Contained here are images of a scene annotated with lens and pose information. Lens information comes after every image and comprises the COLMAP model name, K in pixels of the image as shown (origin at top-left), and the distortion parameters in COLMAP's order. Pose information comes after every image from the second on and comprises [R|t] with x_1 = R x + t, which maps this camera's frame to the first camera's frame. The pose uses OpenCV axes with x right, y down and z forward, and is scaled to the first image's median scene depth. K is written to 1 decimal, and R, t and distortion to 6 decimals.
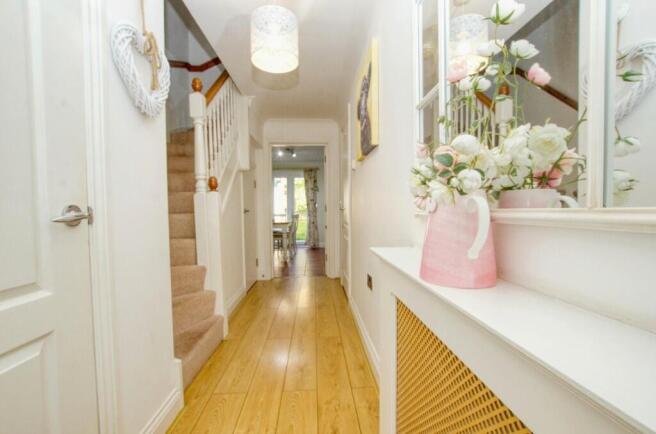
lens RADIAL K [[288.2, 0, 331.1], [0, 288.2, 219.9], [0, 0, 1]] dist [-0.001923, 0.009098]
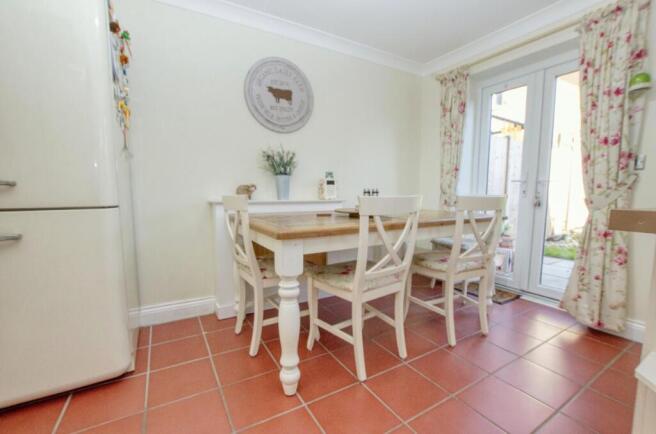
lens RADIAL K [[288.2, 0, 331.1], [0, 288.2, 219.9], [0, 0, 1]] dist [-0.001923, 0.009098]
pose [[0.468978, 0.105499, -0.876886, 0.043354], [-0.036533, 0.994308, 0.100087, -0.018335], [0.882454, -0.014904, 0.470163, 0.674513]]
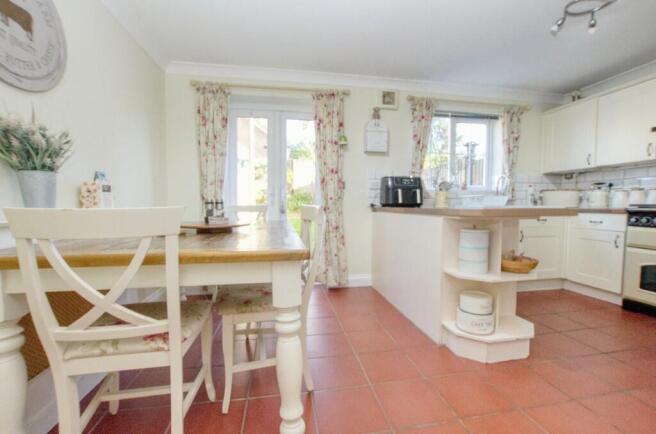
lens RADIAL K [[288.2, 0, 331.1], [0, 288.2, 219.9], [0, 0, 1]] dist [-0.001923, 0.009098]
pose [[0.996174, 0.010179, 0.086793, -0.102736], [-0.012842, 0.999462, 0.030189, -0.013126], [-0.086439, -0.031188, 0.995769, 0.598275]]
